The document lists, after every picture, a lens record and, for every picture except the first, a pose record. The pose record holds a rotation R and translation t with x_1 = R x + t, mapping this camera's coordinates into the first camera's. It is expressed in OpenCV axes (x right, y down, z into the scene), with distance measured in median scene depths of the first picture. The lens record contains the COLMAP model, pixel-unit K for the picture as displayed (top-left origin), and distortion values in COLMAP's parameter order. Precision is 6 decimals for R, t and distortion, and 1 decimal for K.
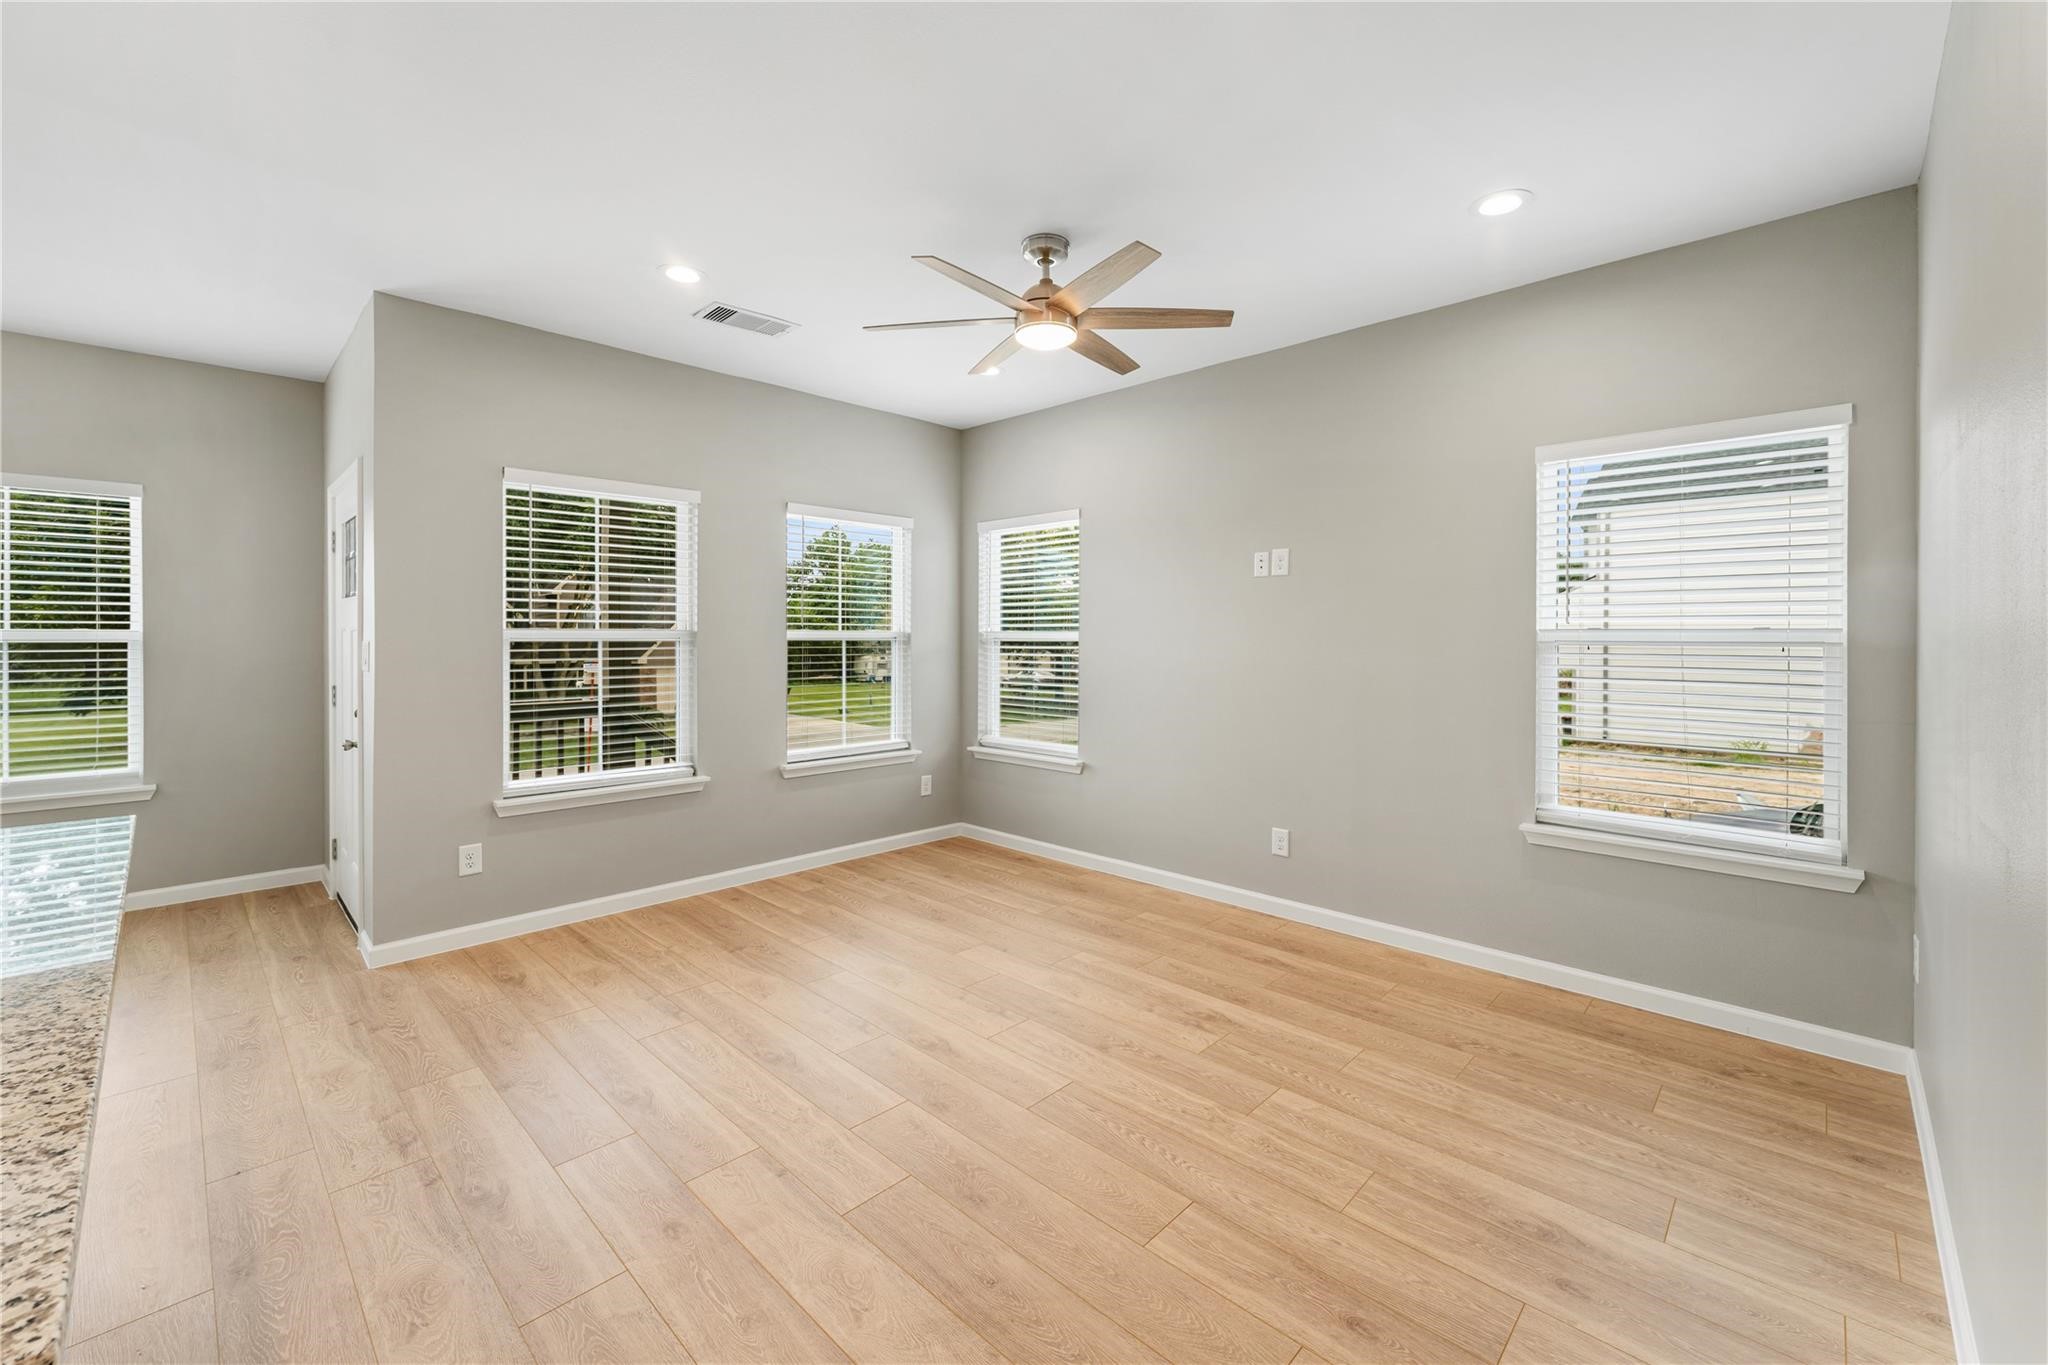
lens RADIAL K [[836.0, 0, 1031.6], [0, 836.0, 644.9], [0, 0, 1]] dist [0.002558, 0.000105]
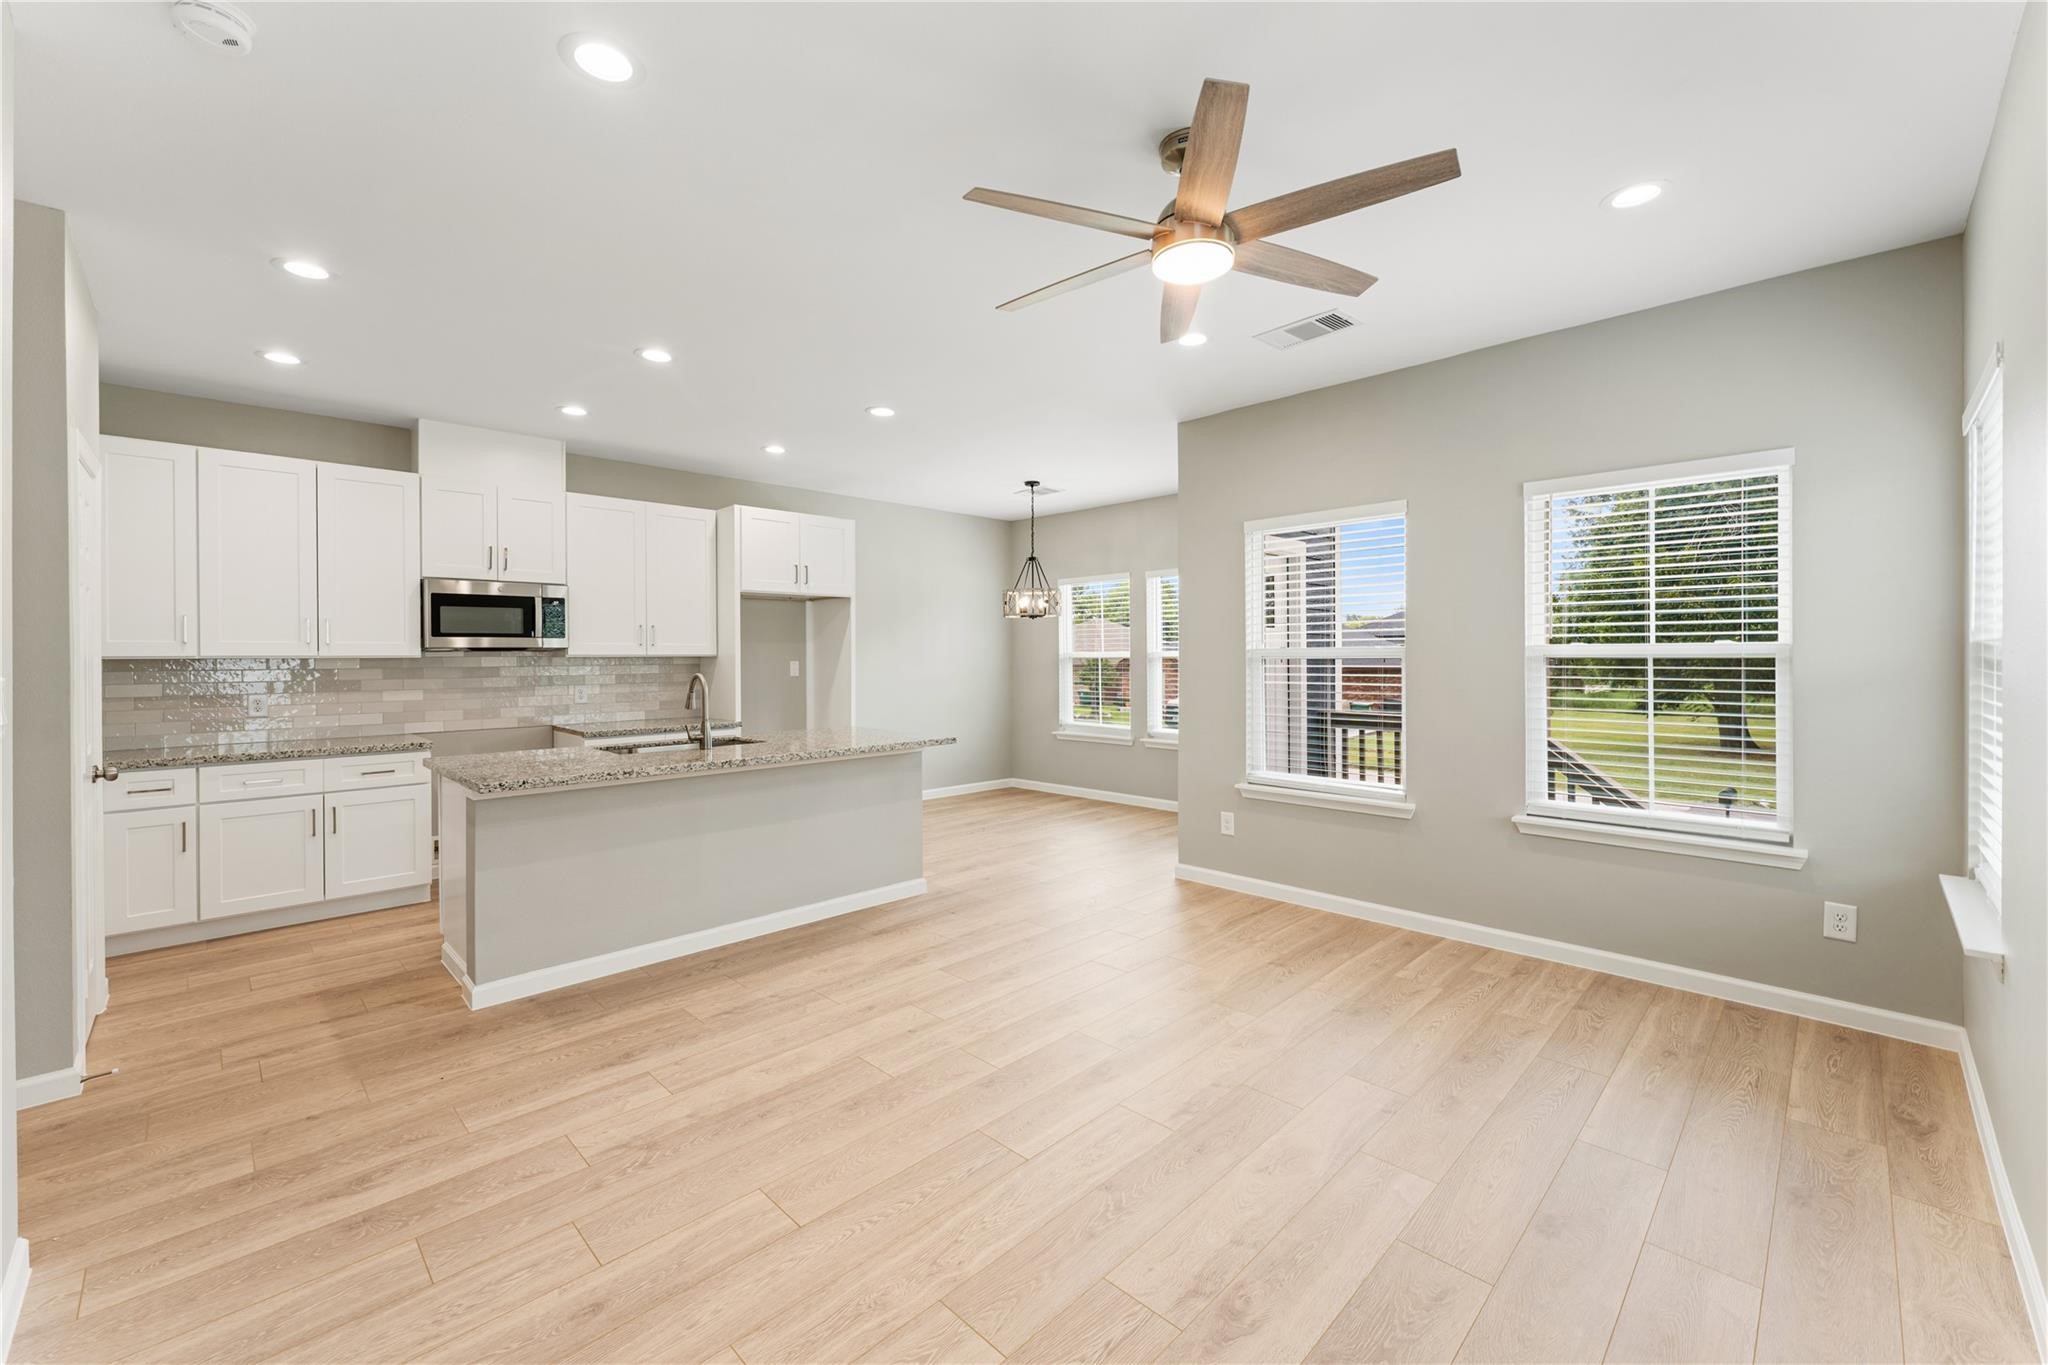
lens RADIAL K [[821.1, 0, 1019.4], [0, 821.1, 670.6], [0, 0, 1]] dist [-0.001225, -0.000067]
pose [[-0.020660, 0.016558, -0.999649, 0.644854], [-0.004979, 0.999849, 0.016664, -0.004678], [0.999774, 0.005321, -0.020575, 0.718302]]
